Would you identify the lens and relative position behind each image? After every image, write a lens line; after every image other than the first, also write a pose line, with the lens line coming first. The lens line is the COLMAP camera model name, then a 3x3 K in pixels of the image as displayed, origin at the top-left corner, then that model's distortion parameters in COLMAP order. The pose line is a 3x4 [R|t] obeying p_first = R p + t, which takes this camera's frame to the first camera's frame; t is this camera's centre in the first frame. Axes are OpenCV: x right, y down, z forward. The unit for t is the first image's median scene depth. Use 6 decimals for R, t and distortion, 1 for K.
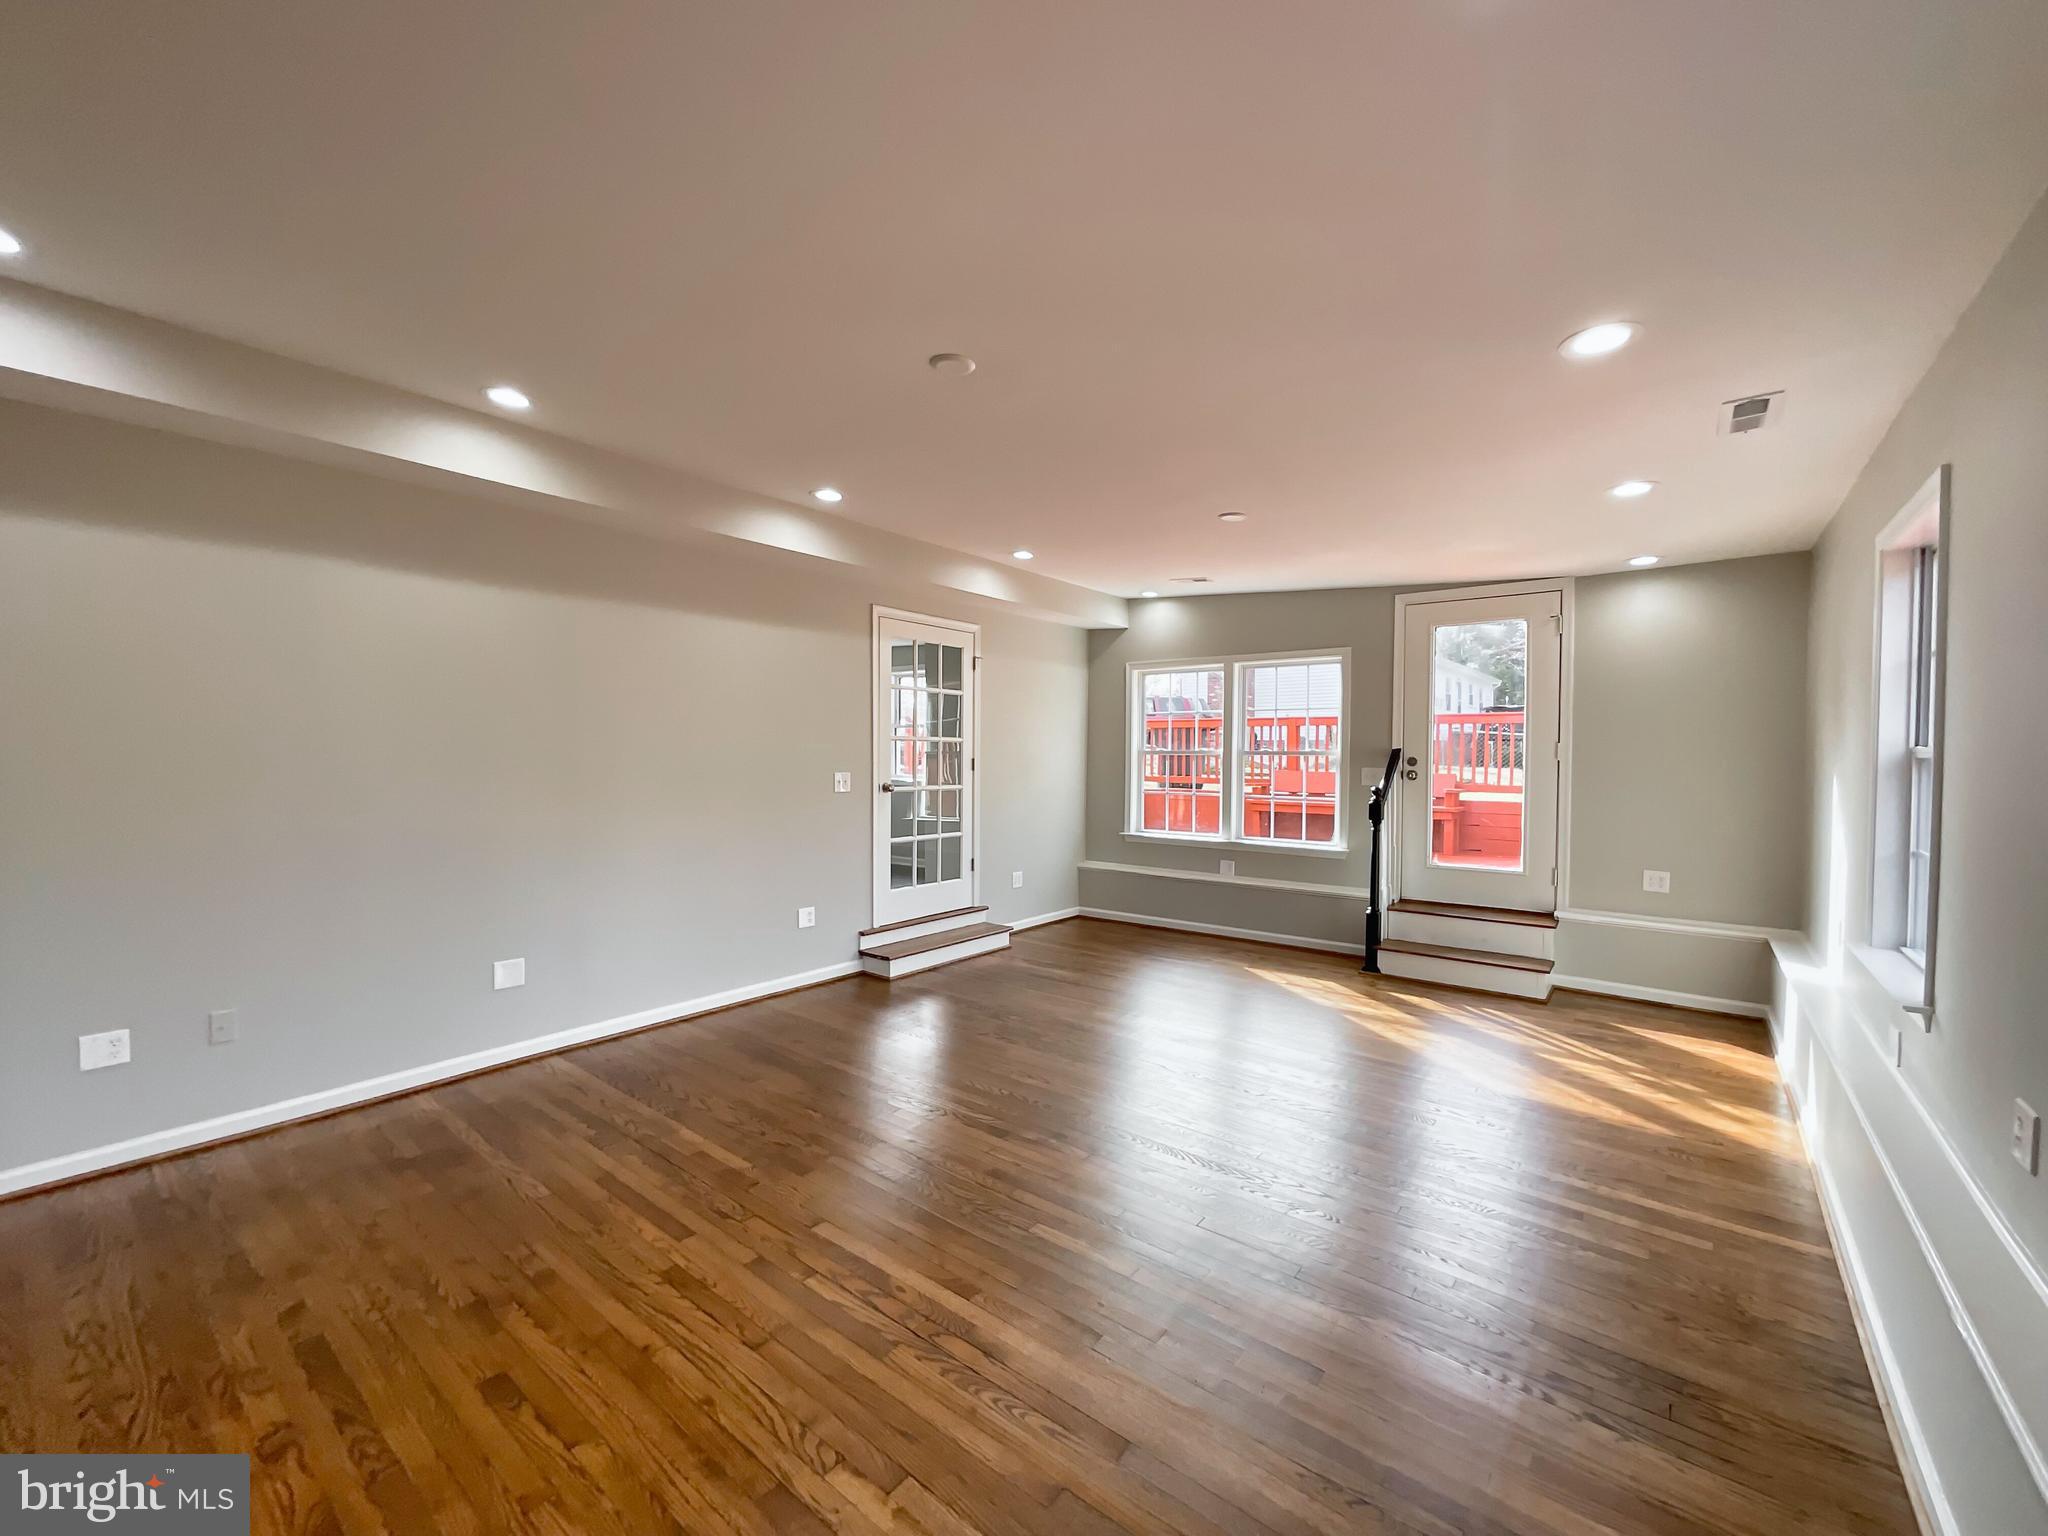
lens RADIAL K [[833.6, 0, 1019.2], [0, 833.6, 772.5], [0, 0, 1]] dist [-0.014364, -0.000217]
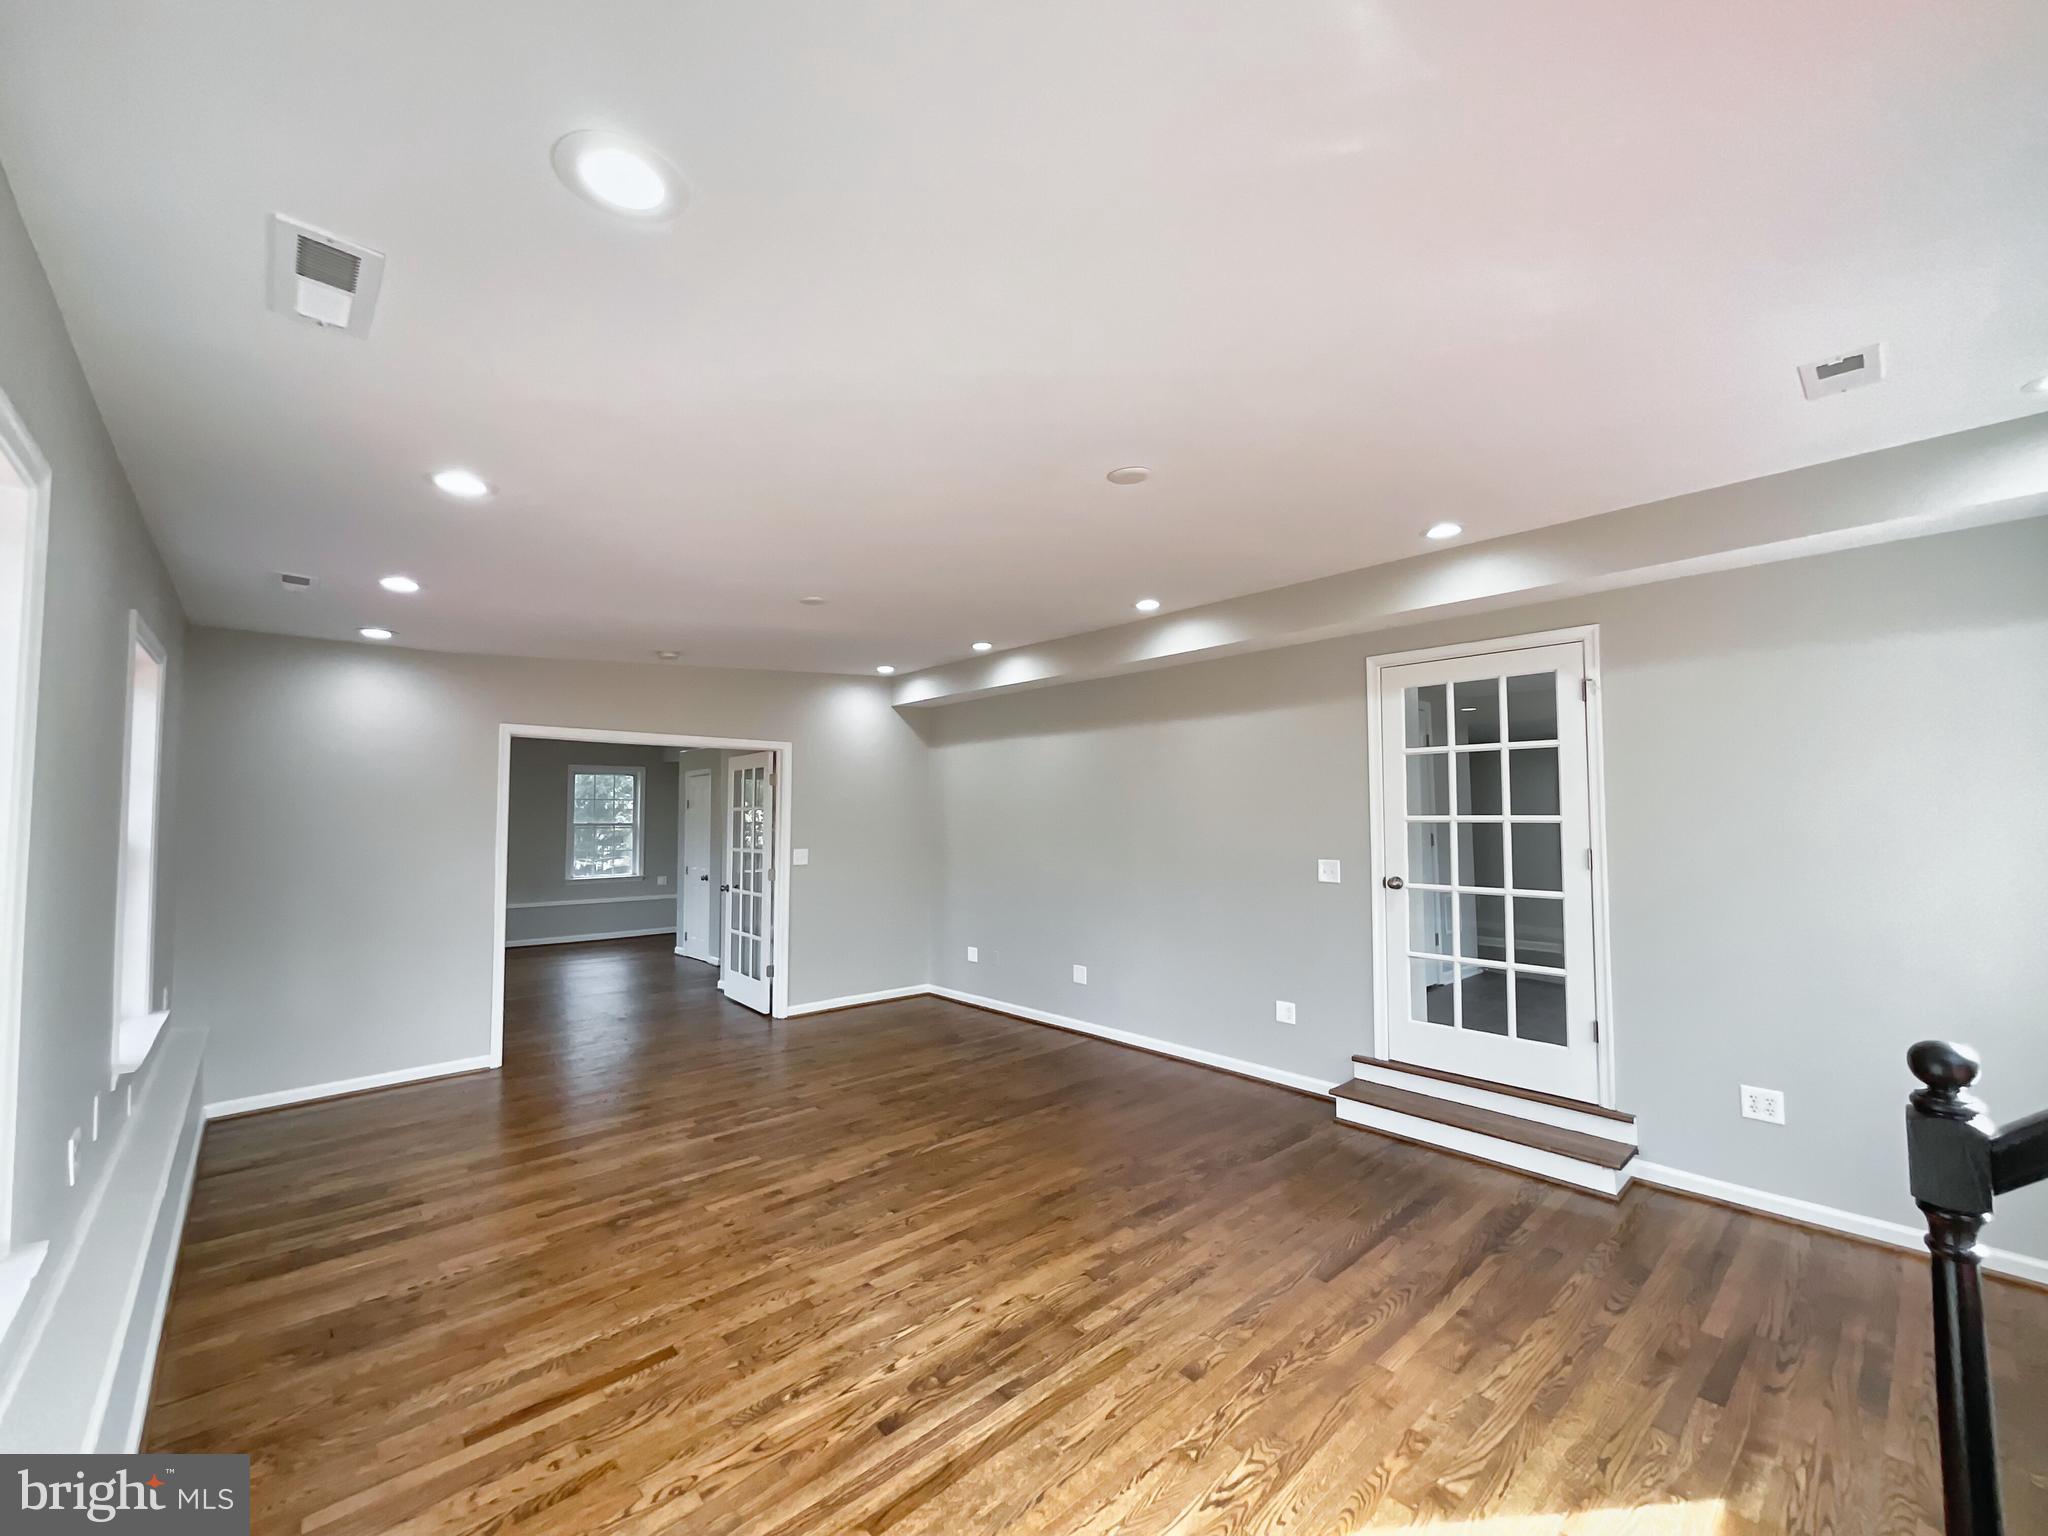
lens RADIAL K [[833.6, 0, 1022.6], [0, 833.6, 767.1], [0, 0, 1]] dist [-0.014364, -0.000217]
pose [[-0.162136, -0.059876, -0.984950, 0.781729], [-0.021481, 0.998135, -0.057142, -0.044489], [0.986535, 0.011893, -0.163120, 0.913971]]
